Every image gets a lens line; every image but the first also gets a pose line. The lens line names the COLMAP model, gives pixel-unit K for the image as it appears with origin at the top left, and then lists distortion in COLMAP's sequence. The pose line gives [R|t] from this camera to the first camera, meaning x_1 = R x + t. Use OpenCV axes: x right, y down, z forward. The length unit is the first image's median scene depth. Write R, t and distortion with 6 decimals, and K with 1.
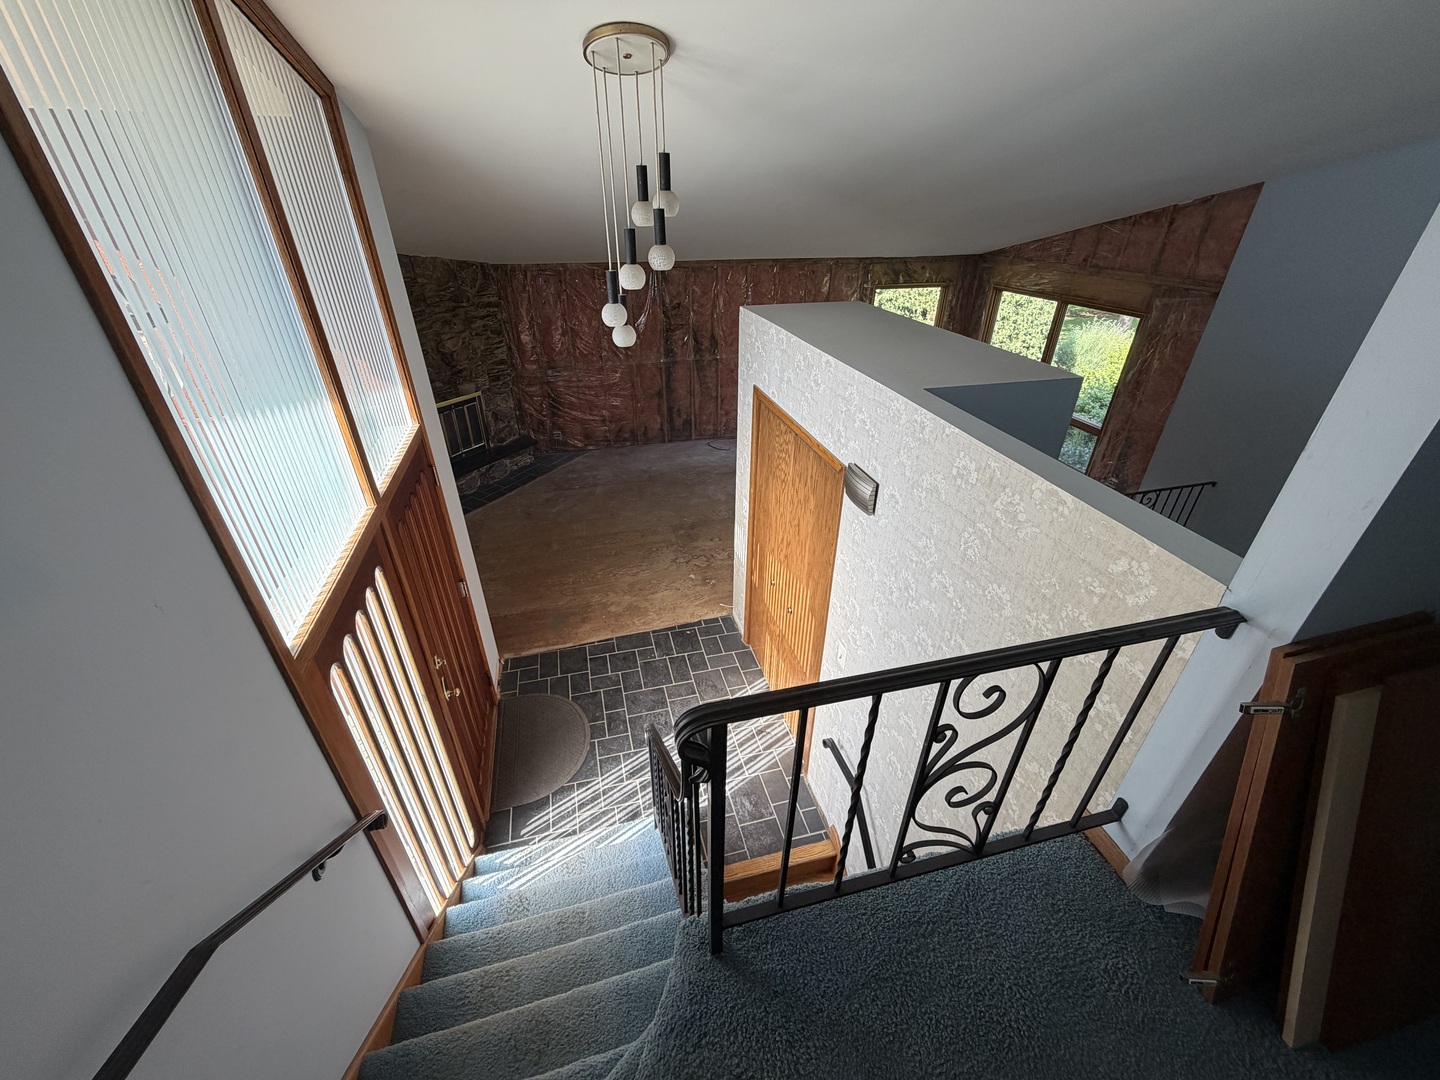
lens RADIAL K [[575.7, 0, 712.9], [0, 575.7, 539.0], [0, 0, 1]] dist [-0.002697, 0.000615]
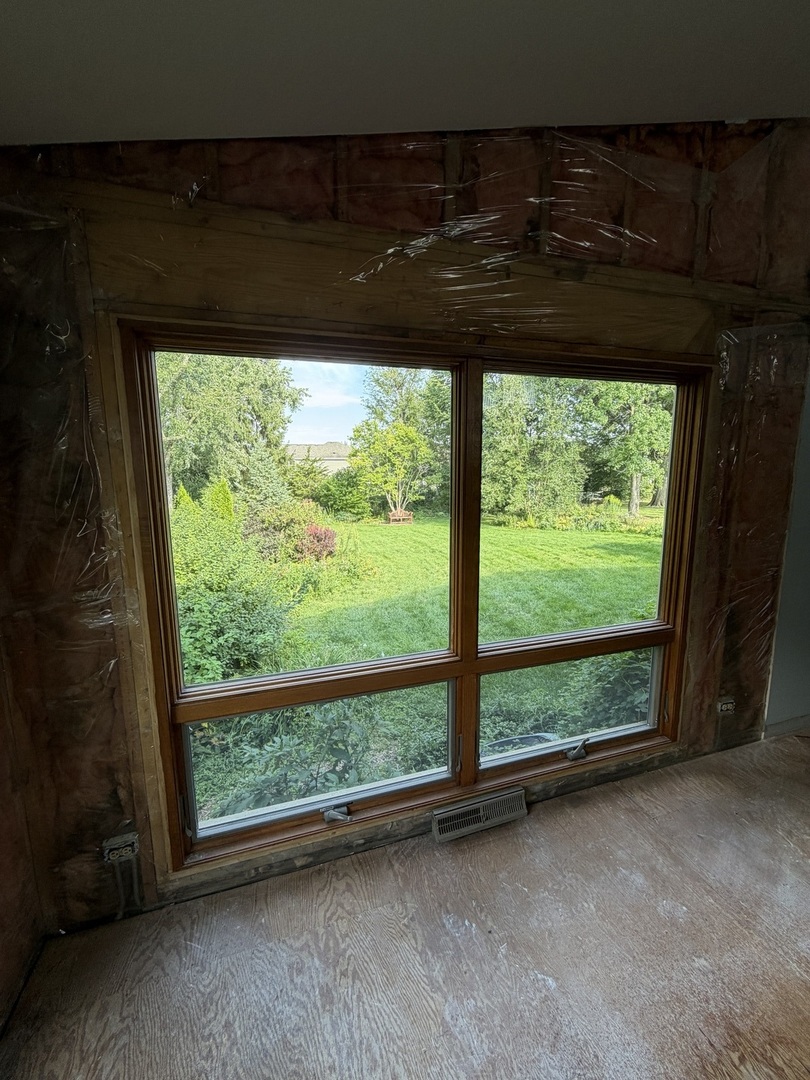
lens RADIAL K [[431.8, 0, 405.3], [0, 431.8, 538.7], [0, 0, 1]] dist [-0.002697, 0.000615]
pose [[-0.065601, -0.151840, 0.986226, 0.439287], [0.521384, 0.837488, 0.163621, -0.481338], [-0.850797, 0.524936, 0.024227, 1.329909]]
